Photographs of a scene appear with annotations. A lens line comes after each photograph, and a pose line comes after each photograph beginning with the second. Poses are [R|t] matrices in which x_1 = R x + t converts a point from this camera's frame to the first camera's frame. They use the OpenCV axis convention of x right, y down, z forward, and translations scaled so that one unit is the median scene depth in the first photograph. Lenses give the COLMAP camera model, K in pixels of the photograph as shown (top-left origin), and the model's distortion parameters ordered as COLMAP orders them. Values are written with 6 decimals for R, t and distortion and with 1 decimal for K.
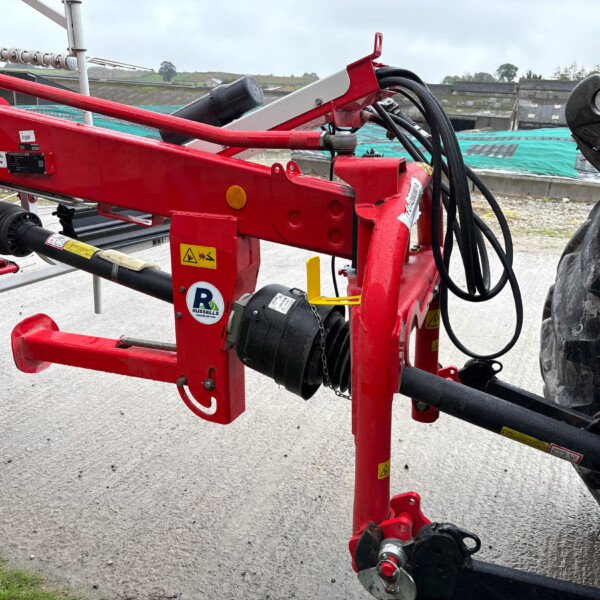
lens RADIAL K [[612.4, 0, 299.9], [0, 612.4, 290.4], [0, 0, 1]] dist [0.027531, -0.004875]
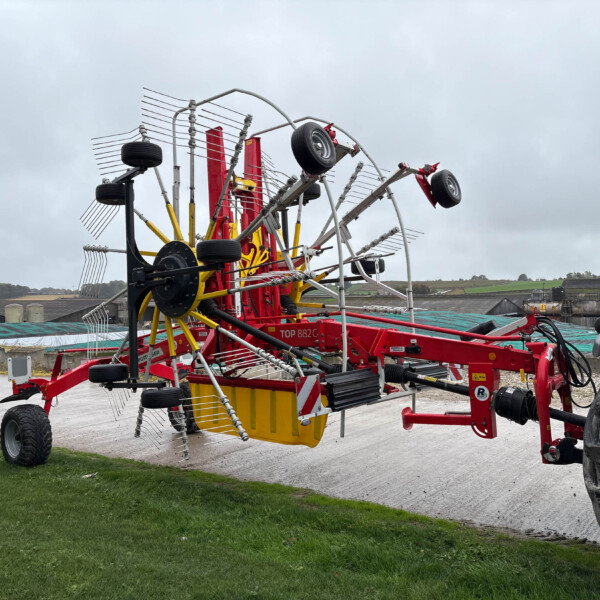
lens RADIAL K [[612.4, 0, 299.9], [0, 612.4, 290.4], [0, 0, 1]] dist [0.027531, -0.004875]
pose [[0.962383, -0.062260, -0.264467, -0.189134], [-0.025457, 0.948445, -0.315919, 0.519738], [0.270502, 0.310767, 0.911182, -2.134354]]
